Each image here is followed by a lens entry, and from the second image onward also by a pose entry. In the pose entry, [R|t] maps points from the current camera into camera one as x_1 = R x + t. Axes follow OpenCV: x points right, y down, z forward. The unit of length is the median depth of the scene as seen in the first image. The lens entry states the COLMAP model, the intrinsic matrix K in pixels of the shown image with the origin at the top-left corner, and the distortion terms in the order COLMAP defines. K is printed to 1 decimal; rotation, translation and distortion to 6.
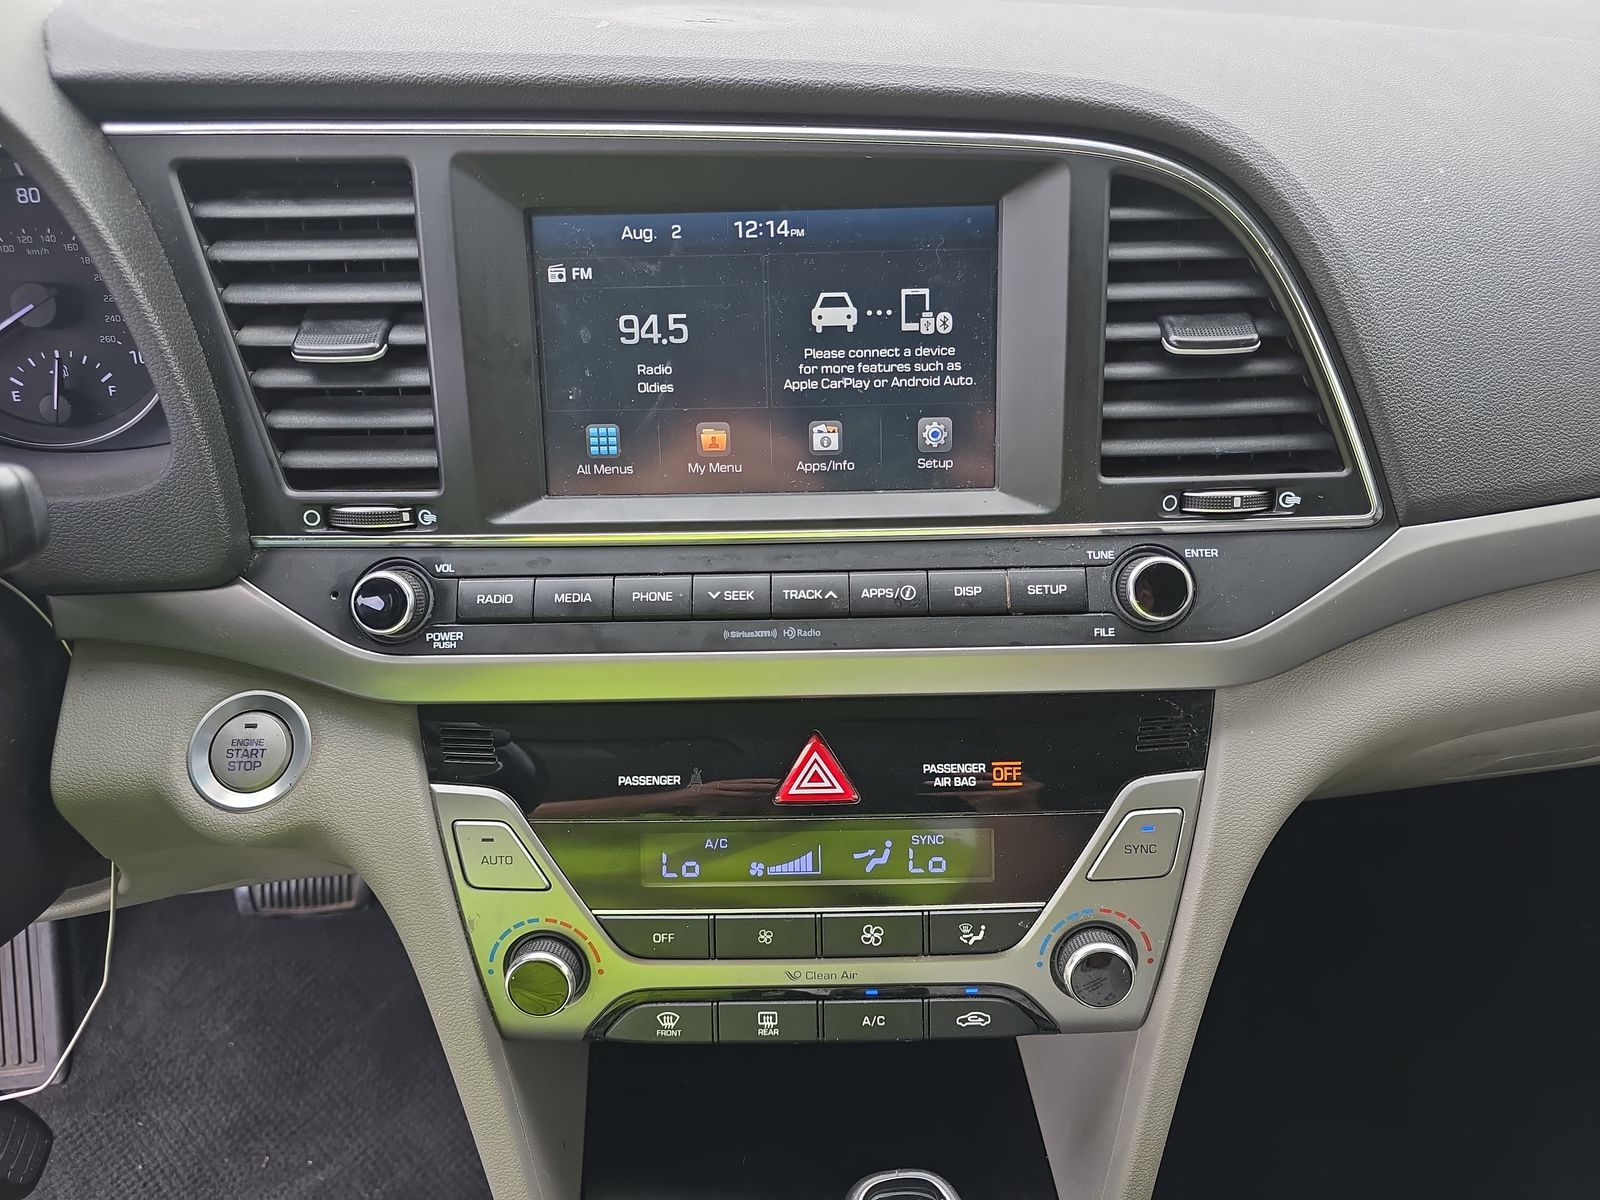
lens RADIAL K [[1080.9, 0, 803.3], [0, 1080.9, 605.4], [0, 0, 1]] dist [0.036084, -0.029692]
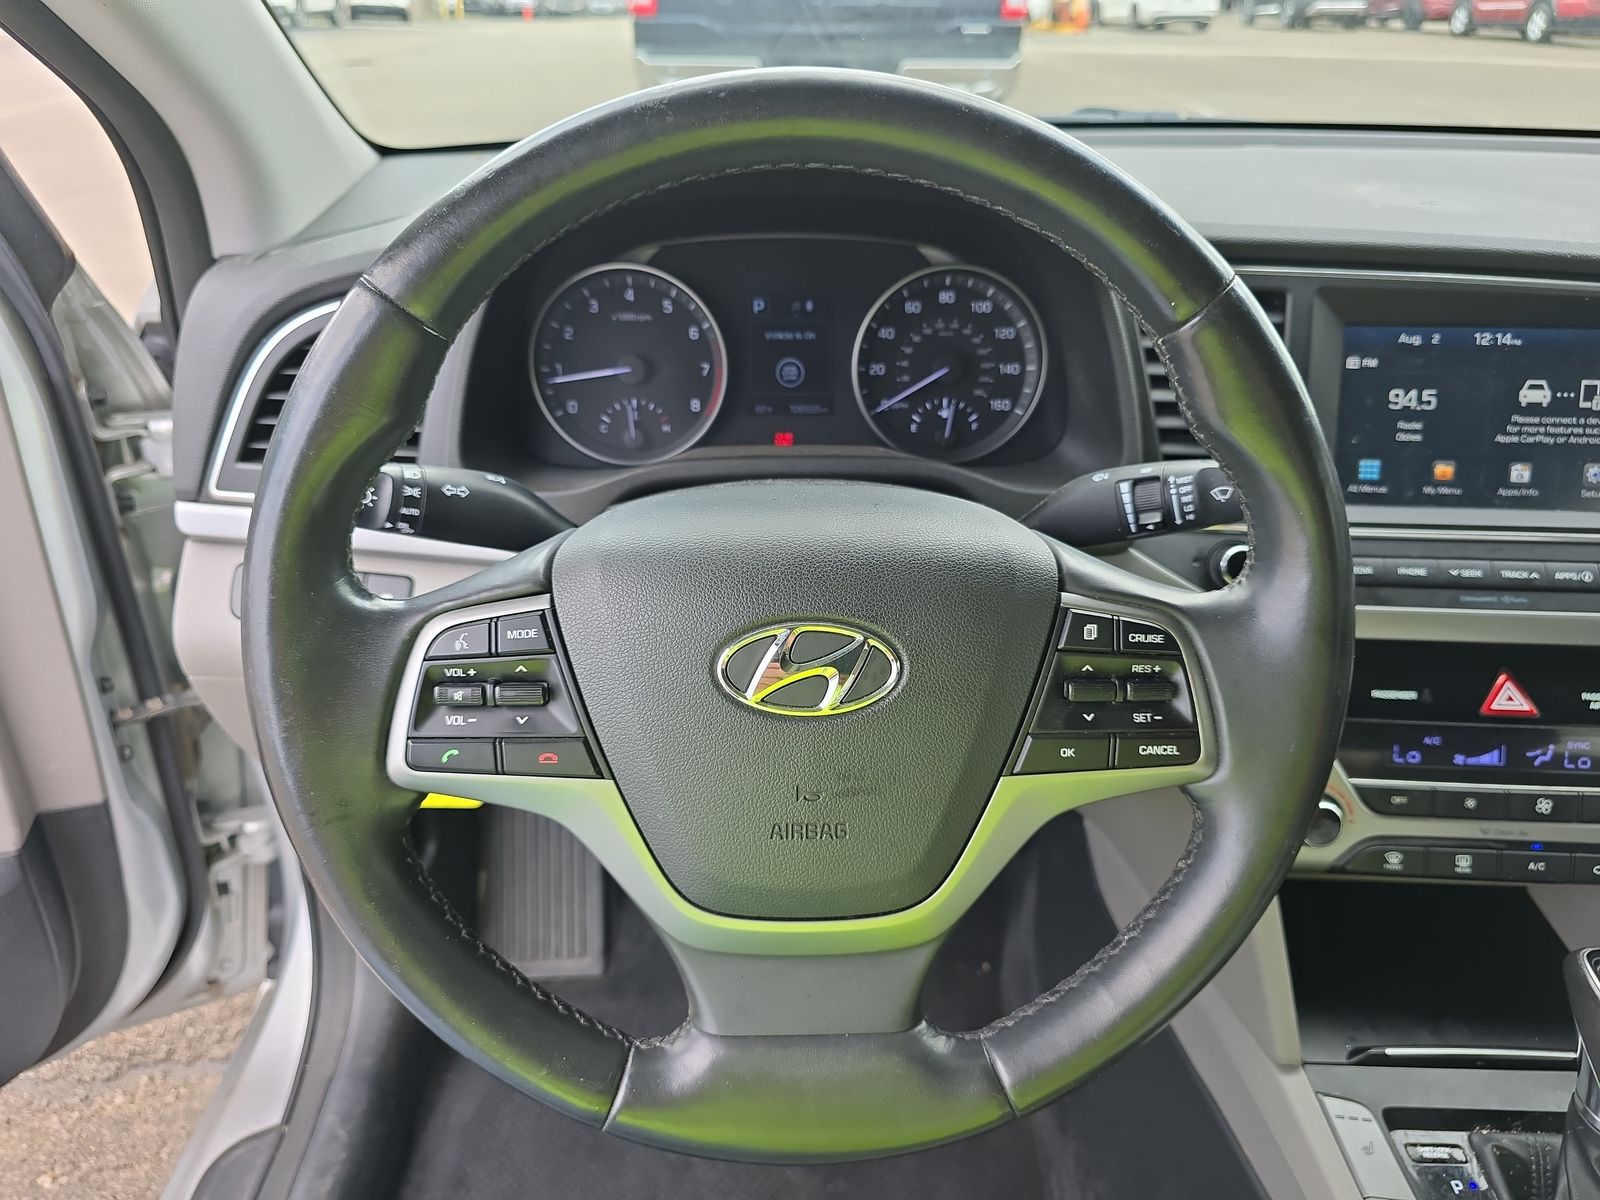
lens RADIAL K [[1080.9, 0, 805.3], [0, 1080.9, 603.1], [0, 0, 1]] dist [0.036084, -0.029692]
pose [[0.998513, 0.047270, -0.027157, -0.942516], [-0.048660, 0.997408, -0.053010, 0.157658], [0.024581, 0.054253, 0.998225, -0.551867]]
